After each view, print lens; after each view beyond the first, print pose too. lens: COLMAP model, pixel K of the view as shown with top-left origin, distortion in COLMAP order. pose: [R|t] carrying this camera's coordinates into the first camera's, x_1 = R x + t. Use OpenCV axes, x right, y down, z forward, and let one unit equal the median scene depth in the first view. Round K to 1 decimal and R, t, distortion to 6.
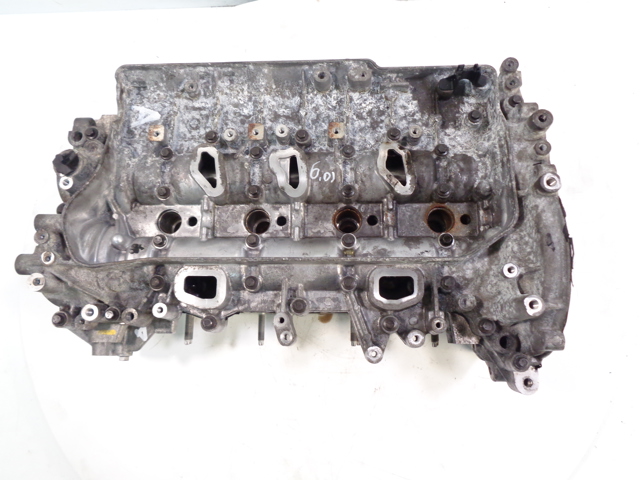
lens RADIAL K [[483.0, 0, 320.0], [0, 483.0, 240.0], [0, 0, 1]] dist [0.000380, -0.004919]
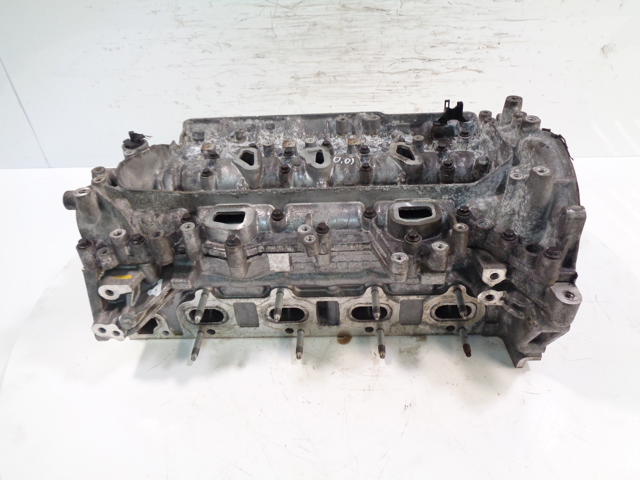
lens RADIAL K [[483.0, 0, 320.0], [0, 483.0, 240.0], [0, 0, 1]] dist [0.000380, -0.004919]
pose [[0.999719, 0.016510, -0.017026, -0.027744], [-0.023583, 0.767966, -0.640057, 0.732886], [0.002508, 0.640278, 0.768139, 0.201038]]
